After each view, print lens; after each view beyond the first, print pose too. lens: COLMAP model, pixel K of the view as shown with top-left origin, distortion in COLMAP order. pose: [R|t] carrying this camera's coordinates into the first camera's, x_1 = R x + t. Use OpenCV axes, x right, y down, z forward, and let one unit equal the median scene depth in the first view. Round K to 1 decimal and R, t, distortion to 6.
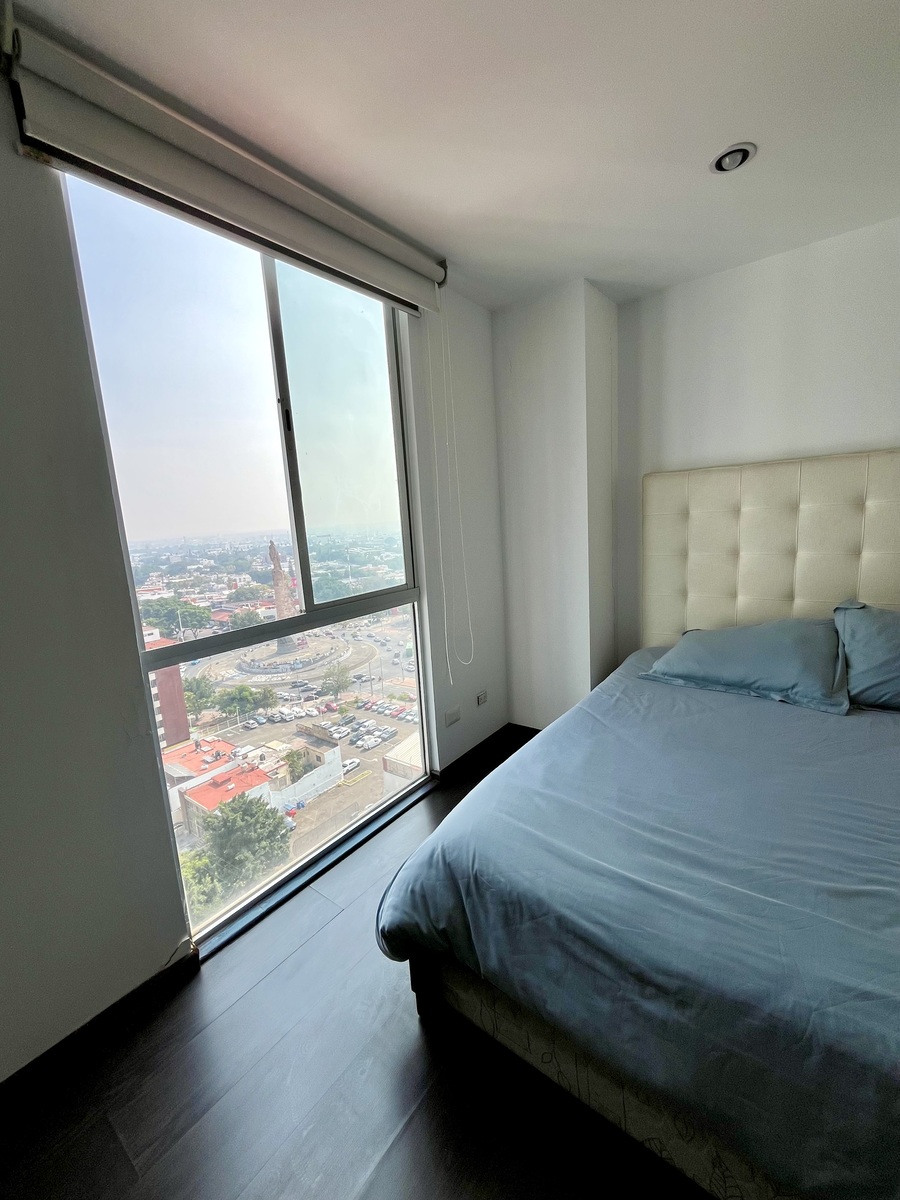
lens RADIAL K [[483.9, 0, 450.0], [0, 483.9, 600.0], [0, 0, 1]] dist [0.000788, 0.000012]
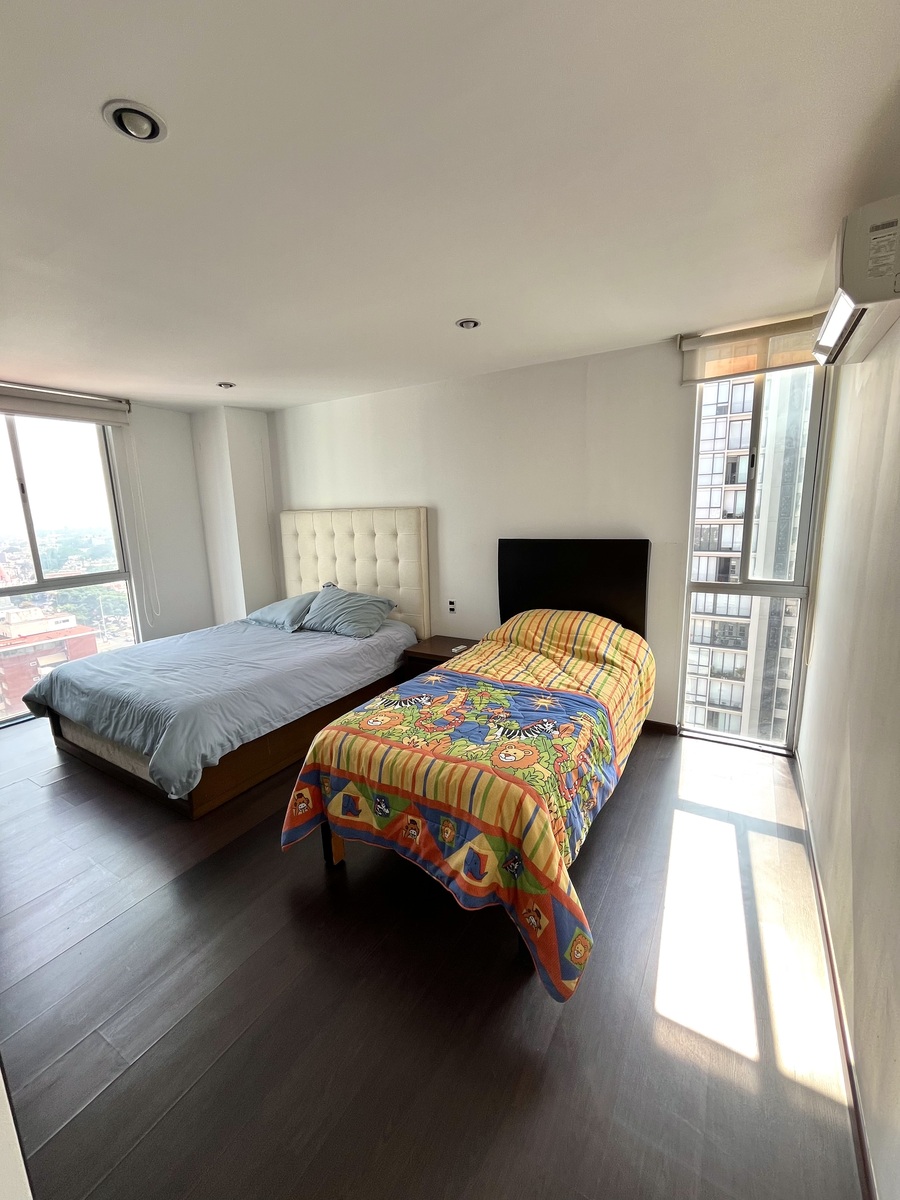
lens RADIAL K [[483.9, 0, 450.0], [0, 483.9, 600.0], [0, 0, 1]] dist [0.000788, 0.000012]
pose [[0.993682, 0.014578, 0.111283, 0.922369], [-0.016638, 0.999706, 0.017613, 0.025756], [-0.110994, -0.019353, 0.993633, -0.924324]]
